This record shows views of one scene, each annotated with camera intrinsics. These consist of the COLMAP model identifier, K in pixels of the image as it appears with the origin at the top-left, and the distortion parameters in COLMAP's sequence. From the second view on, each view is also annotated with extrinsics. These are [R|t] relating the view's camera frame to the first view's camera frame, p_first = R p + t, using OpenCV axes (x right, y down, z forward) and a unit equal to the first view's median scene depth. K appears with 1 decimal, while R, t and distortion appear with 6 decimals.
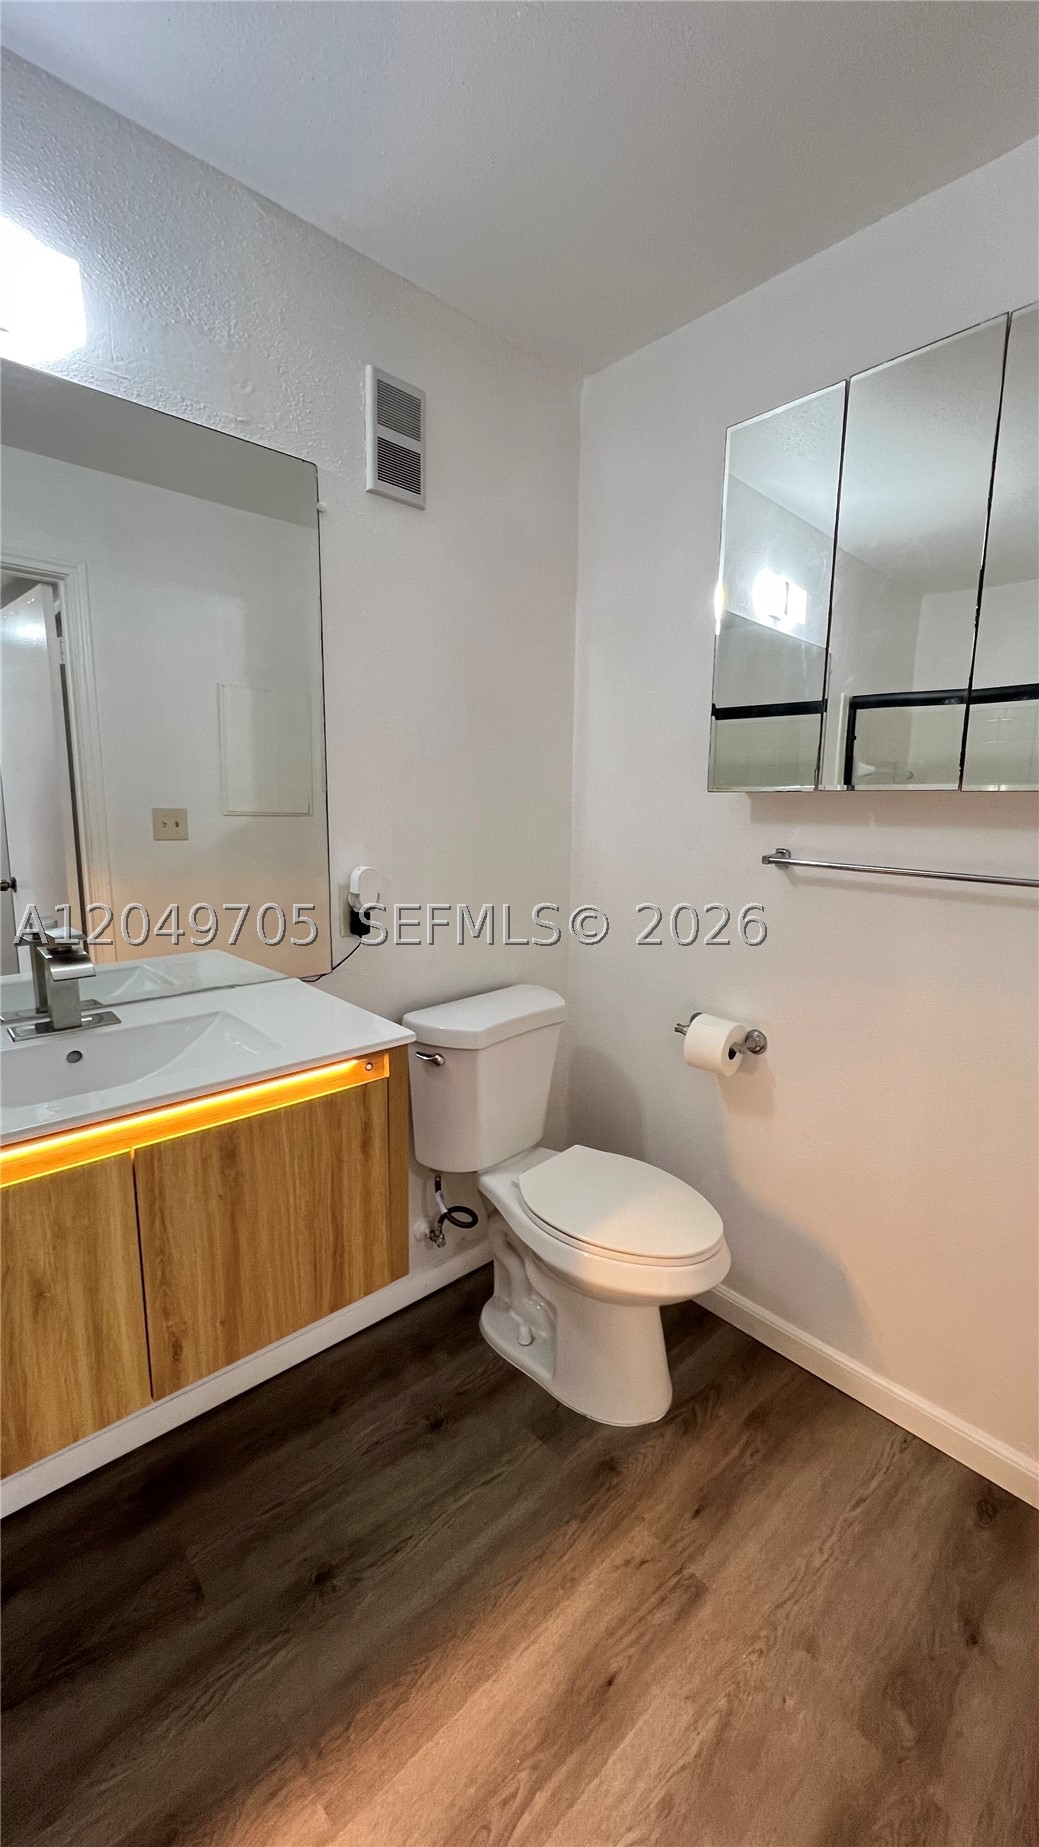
lens RADIAL K [[735.4, 0, 516.3], [0, 735.4, 921.2], [0, 0, 1]] dist [-0.001484, 0.000738]
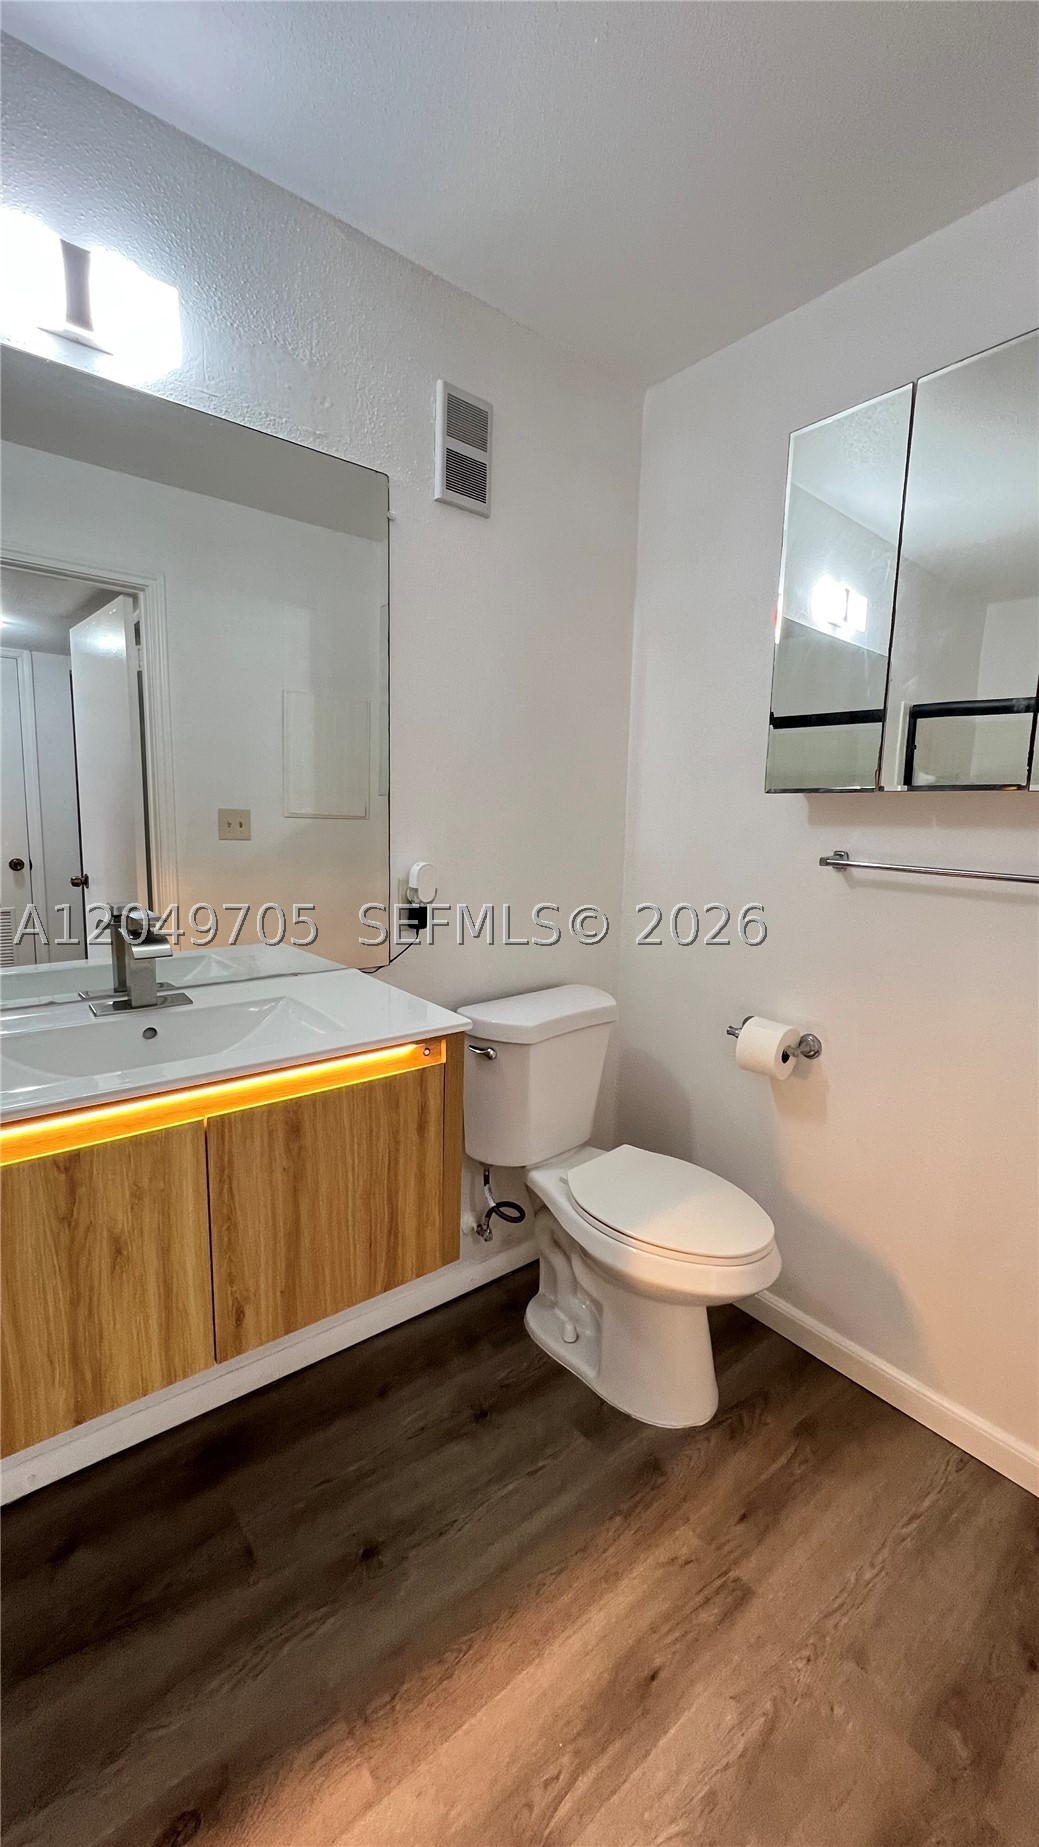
lens RADIAL K [[735.4, 0, 516.8], [0, 735.4, 920.7], [0, 0, 1]] dist [-0.001484, 0.000738]
pose [[0.997931, 0.020861, -0.060813, -0.014382], [-0.021946, 0.999611, -0.017235, 0.026495], [0.060430, 0.018534, 0.998000, -0.019465]]
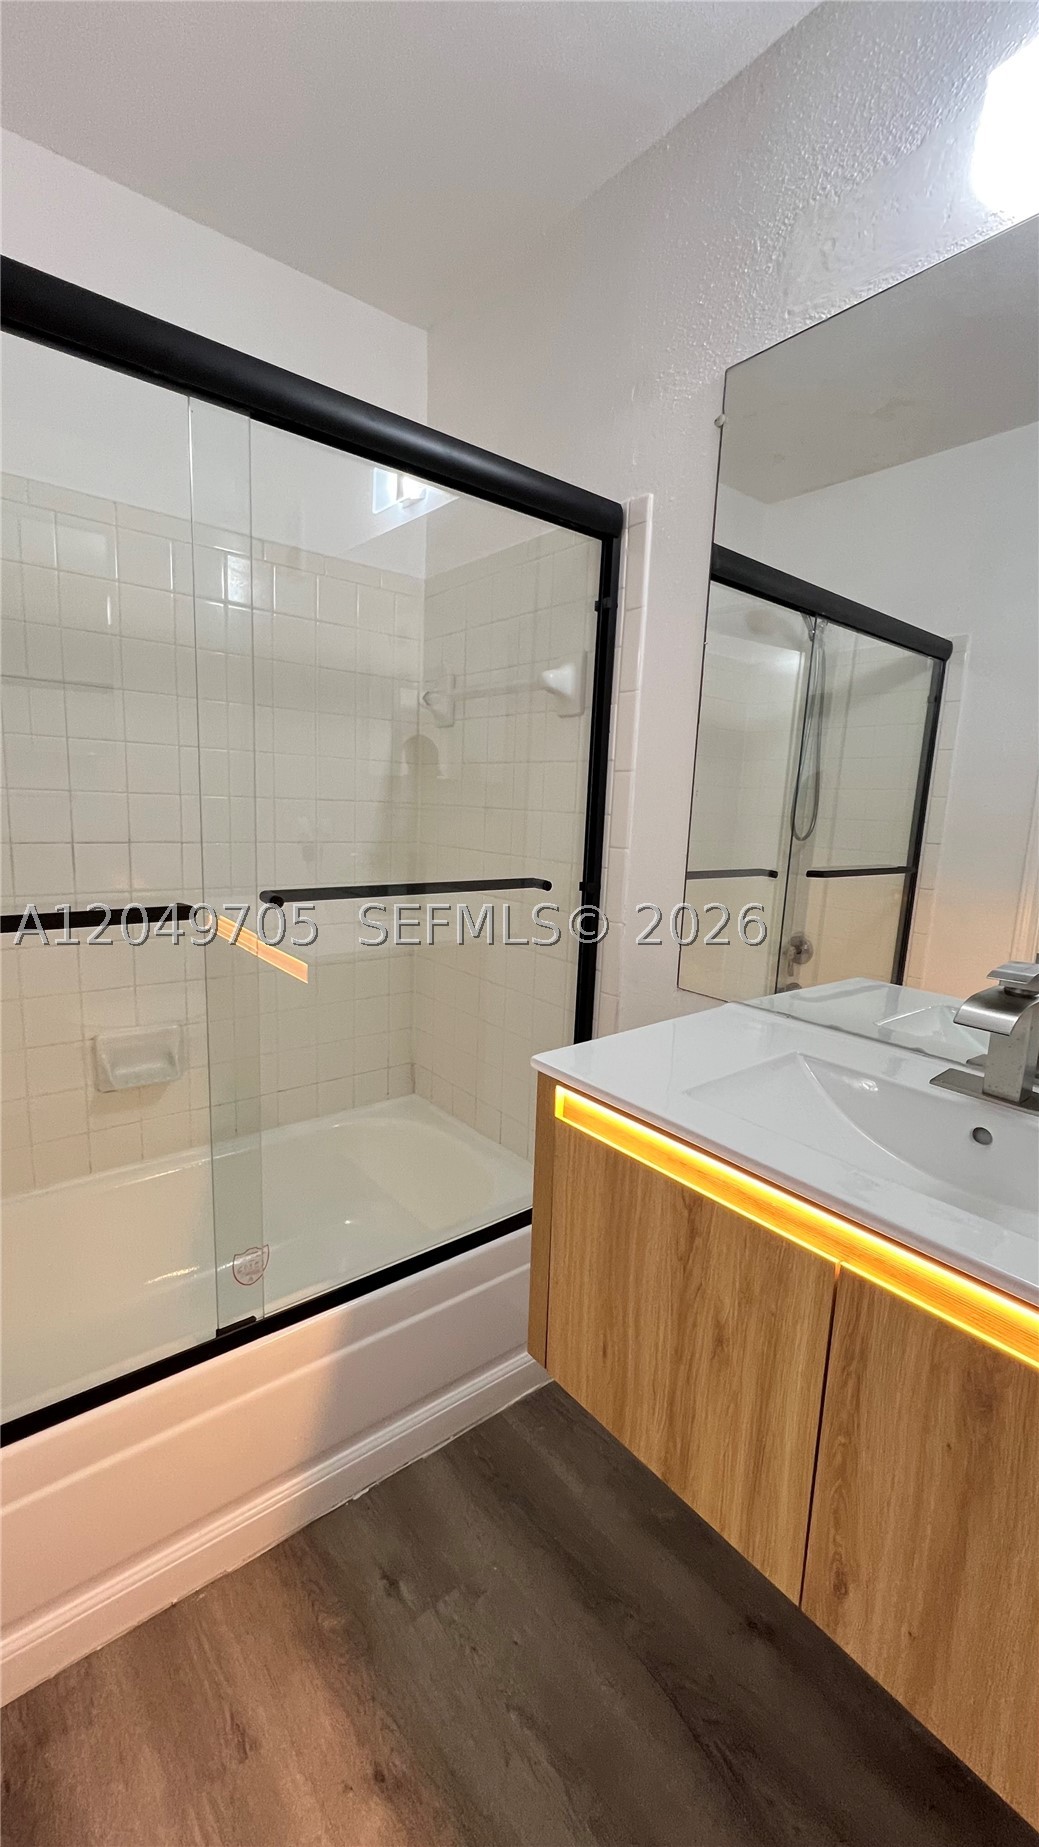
lens RADIAL K [[748.7, 0, 526.1], [0, 748.7, 916.7], [0, 0, 1]] dist [-0.006066, 0.000434]
pose [[-0.053850, 0.147447, -0.987603, 0.105858], [-0.201186, 0.967154, 0.155364, -0.043000], [0.978072, 0.207058, -0.022417, 0.471072]]
